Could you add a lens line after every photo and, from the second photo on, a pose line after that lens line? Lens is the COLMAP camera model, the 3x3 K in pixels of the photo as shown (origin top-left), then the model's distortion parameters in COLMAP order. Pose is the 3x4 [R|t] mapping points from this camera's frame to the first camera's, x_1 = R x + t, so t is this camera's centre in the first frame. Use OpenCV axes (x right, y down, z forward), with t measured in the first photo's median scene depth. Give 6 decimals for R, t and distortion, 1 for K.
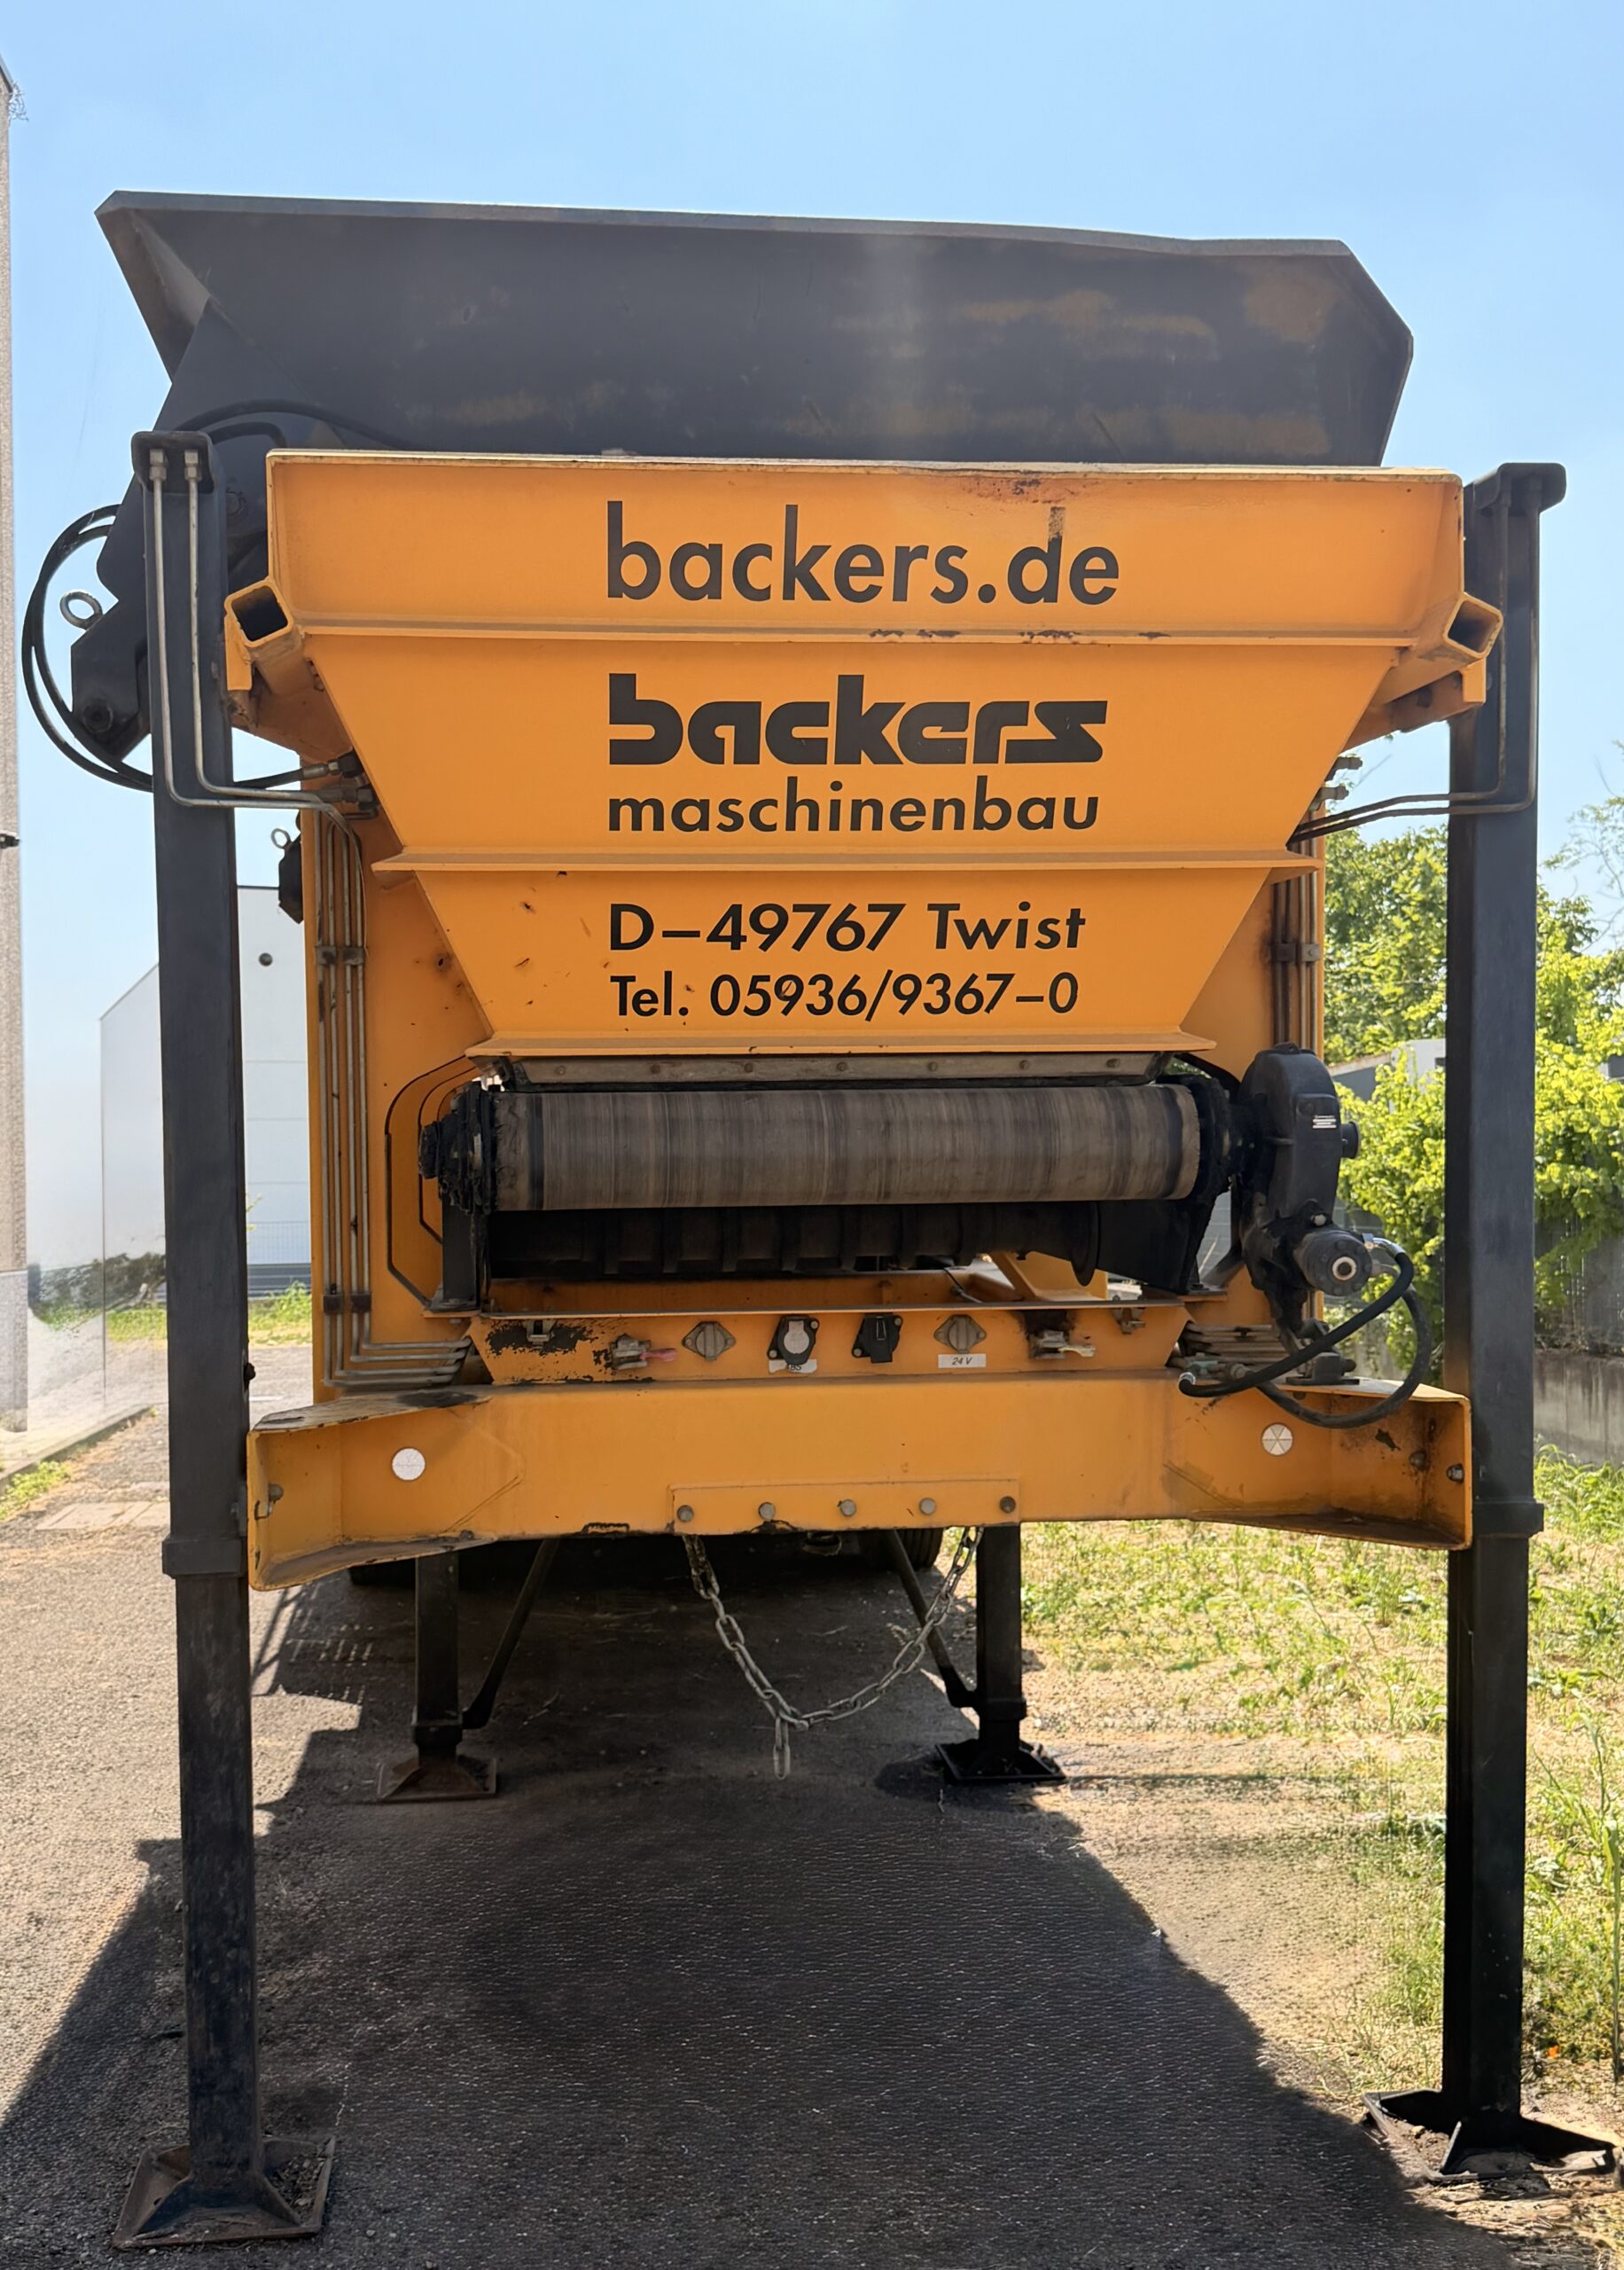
lens RADIAL K [[2291.6, 0, 812.4], [0, 2291.6, 1191.5], [0, 0, 1]] dist [0.145678, -0.011156]
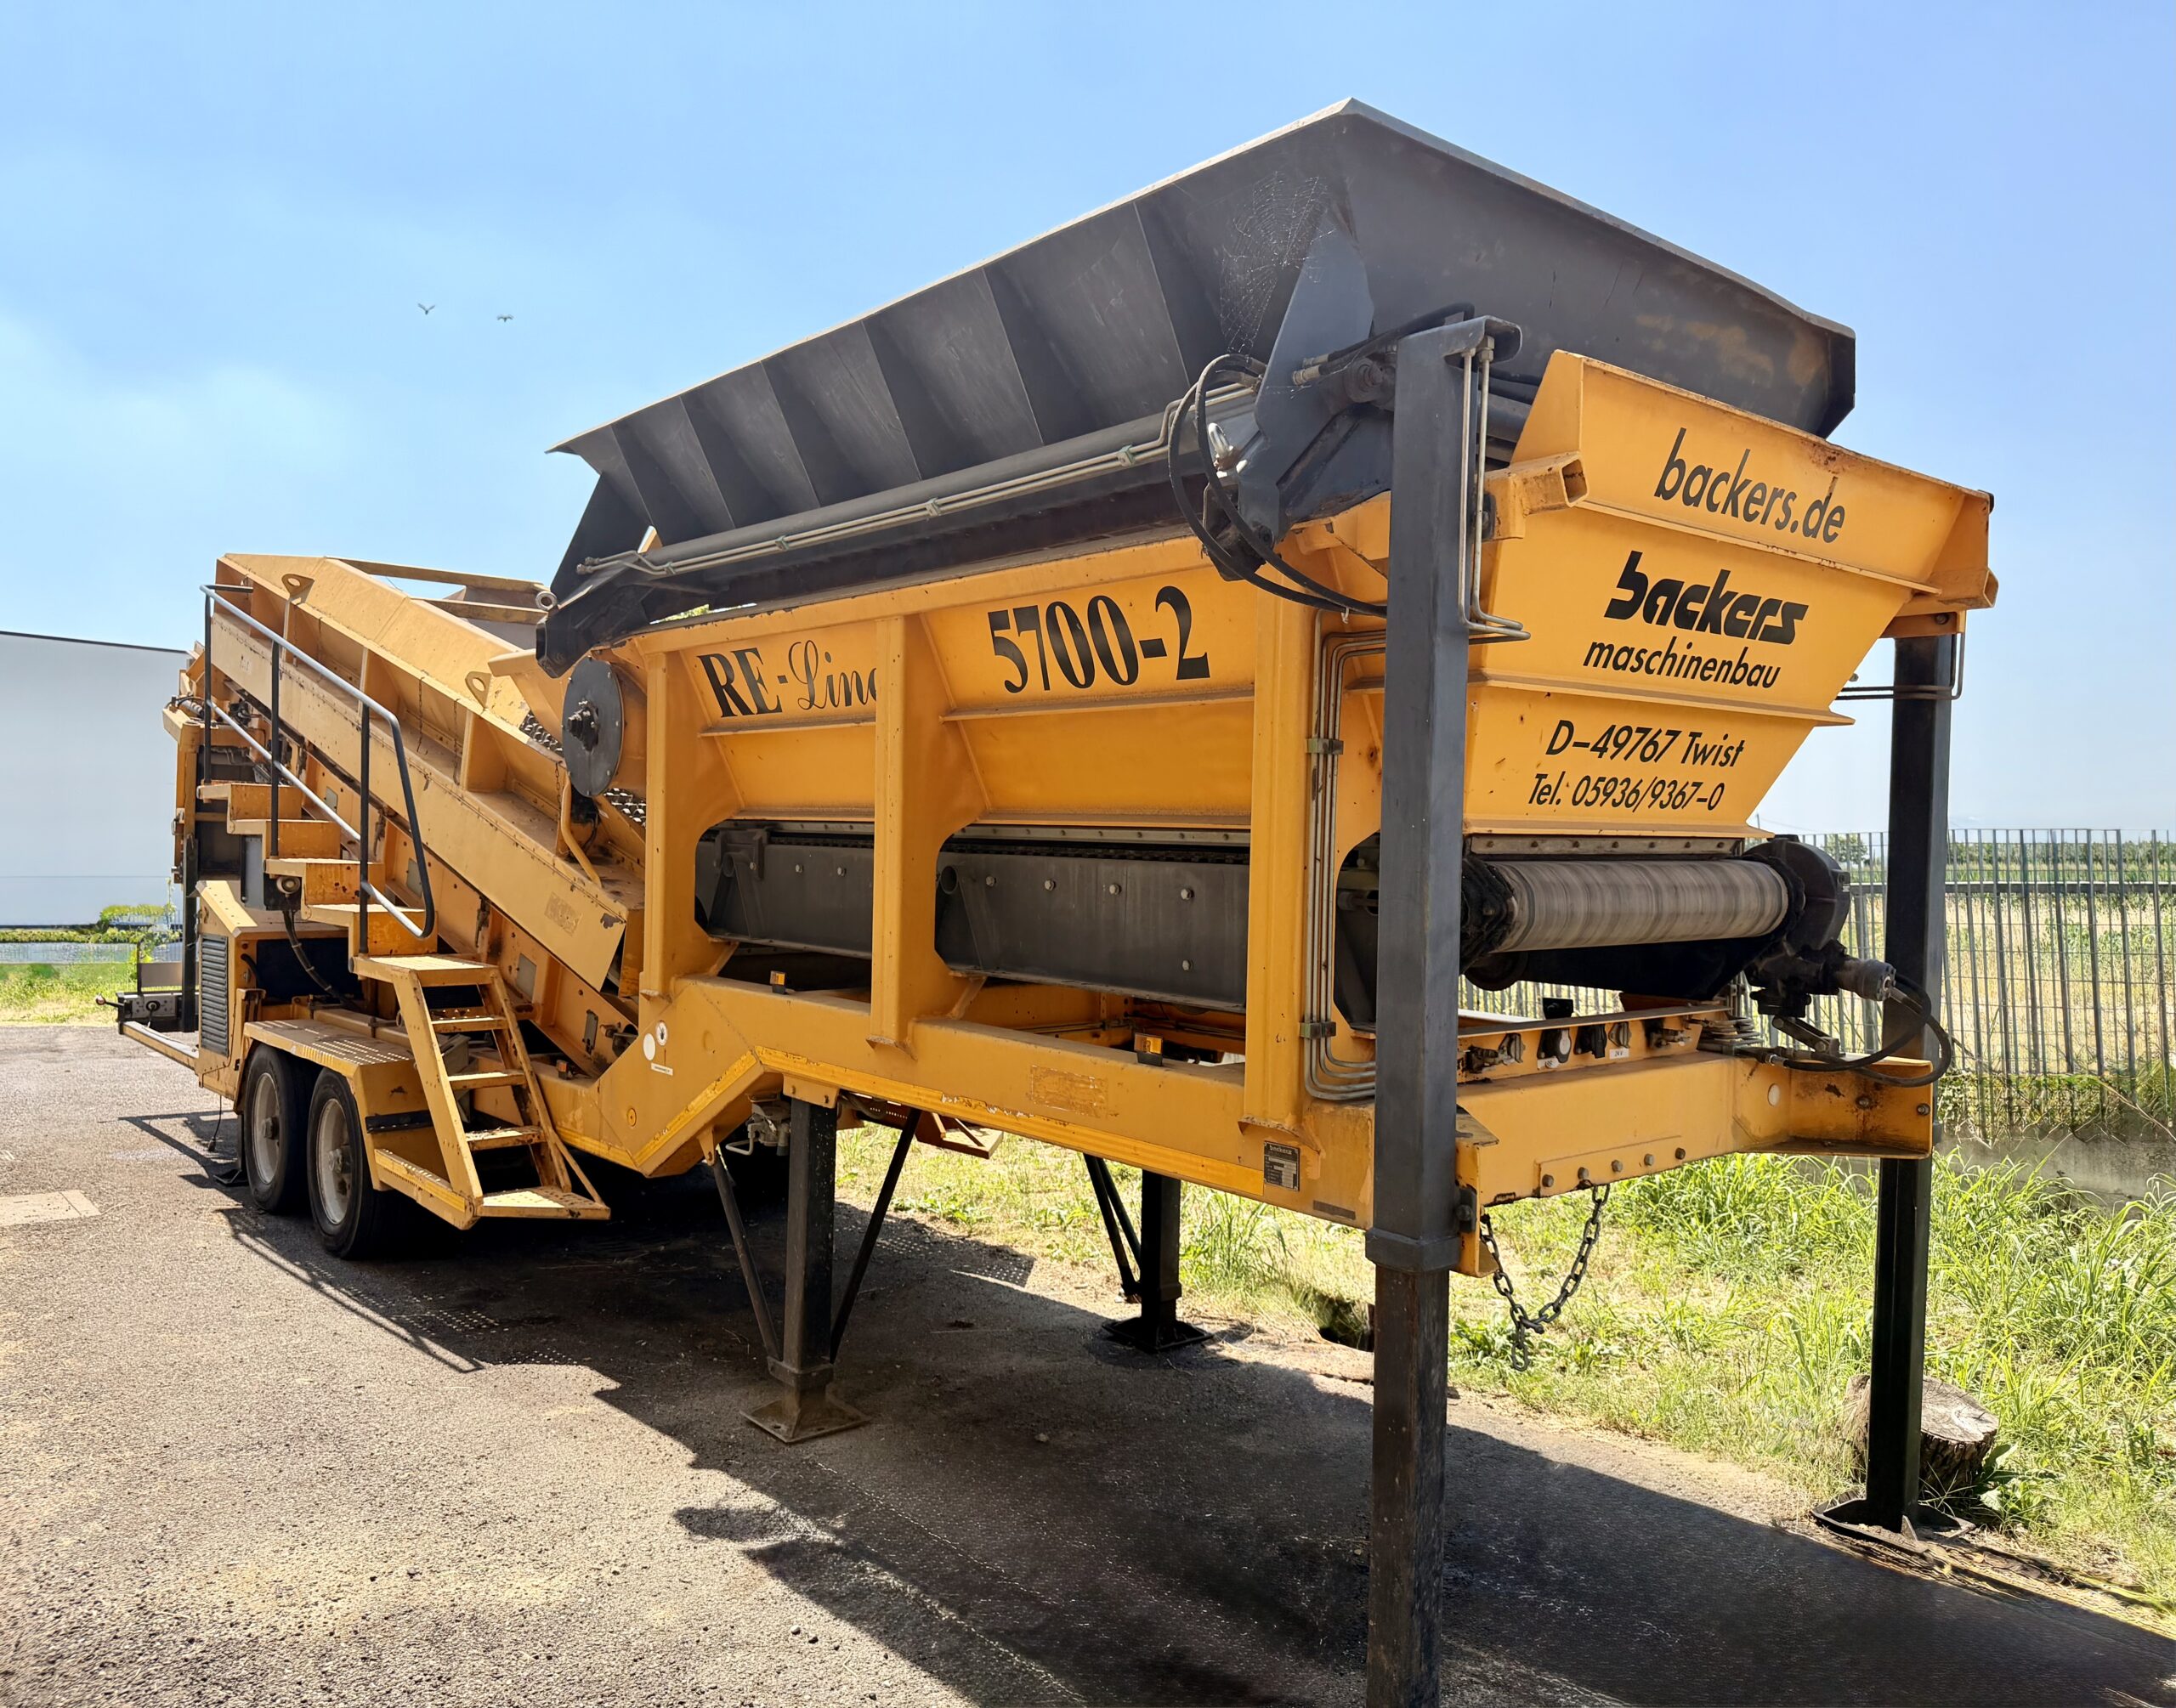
lens RADIAL K [[1624.9, 0, 1088.0], [0, 1624.9, 854.0], [0, 0, 1]] dist [0.007261, 0.001125]
pose [[0.830452, 0.015121, 0.556885, -0.817935], [-0.008605, 0.999860, -0.014317, -0.033453], [-0.557023, 0.007098, 0.830466, 0.384091]]
